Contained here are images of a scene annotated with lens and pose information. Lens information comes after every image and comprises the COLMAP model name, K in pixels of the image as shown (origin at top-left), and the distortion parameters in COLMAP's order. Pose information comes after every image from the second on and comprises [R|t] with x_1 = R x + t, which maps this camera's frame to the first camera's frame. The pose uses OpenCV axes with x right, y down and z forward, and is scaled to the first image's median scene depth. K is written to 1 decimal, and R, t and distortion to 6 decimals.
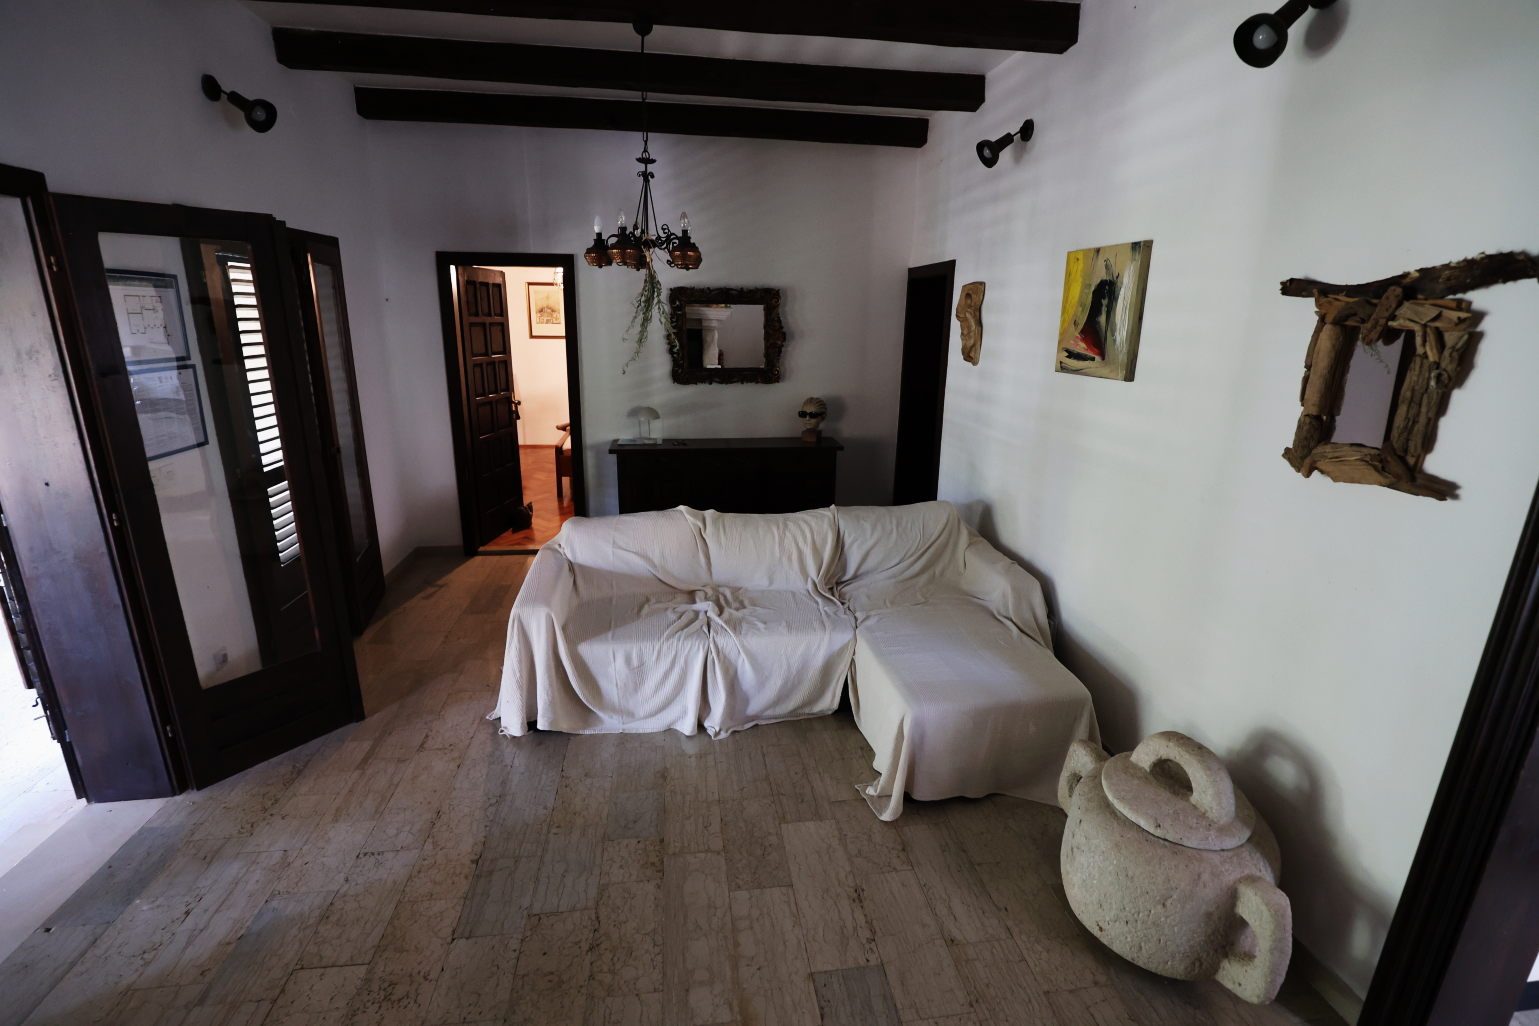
lens RADIAL K [[727.9, 0, 765.0], [0, 727.9, 516.2], [0, 0, 1]] dist [-0.003587, -0.000584]
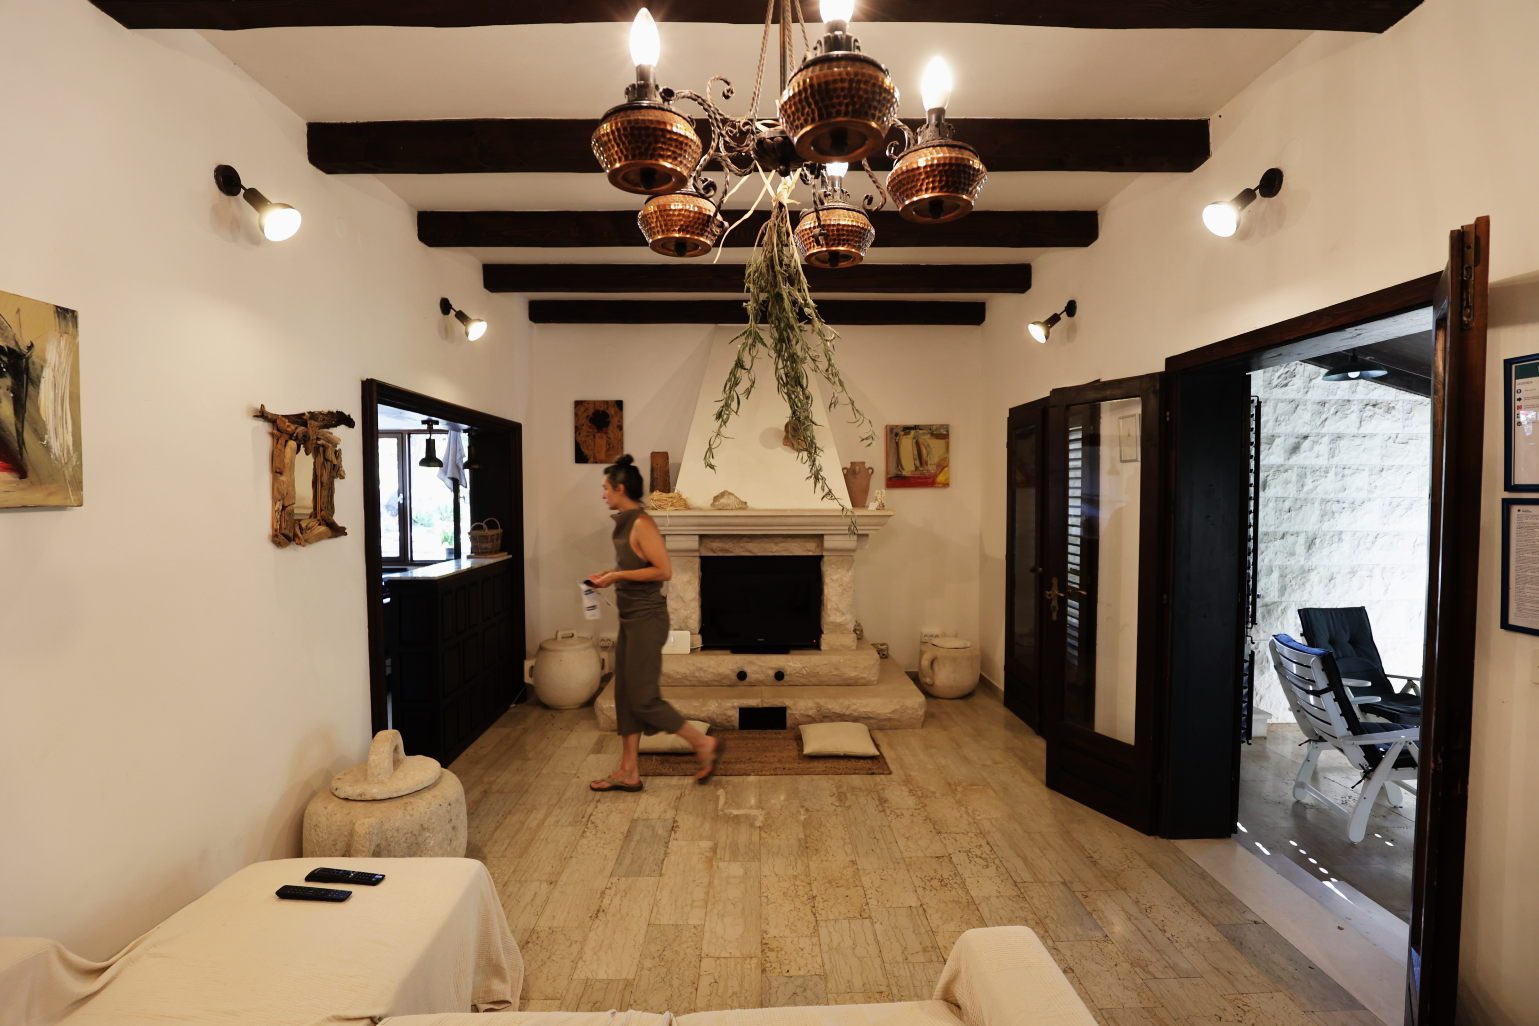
lens RADIAL K [[727.9, 0, 766.8], [0, 727.9, 514.0], [0, 0, 1]] dist [-0.003587, -0.000584]
pose [[-0.993153, -0.019033, 0.115260, -0.279429], [0.016443, 0.954043, 0.299220, -0.465147], [-0.115658, 0.299066, -0.947197, 1.969627]]
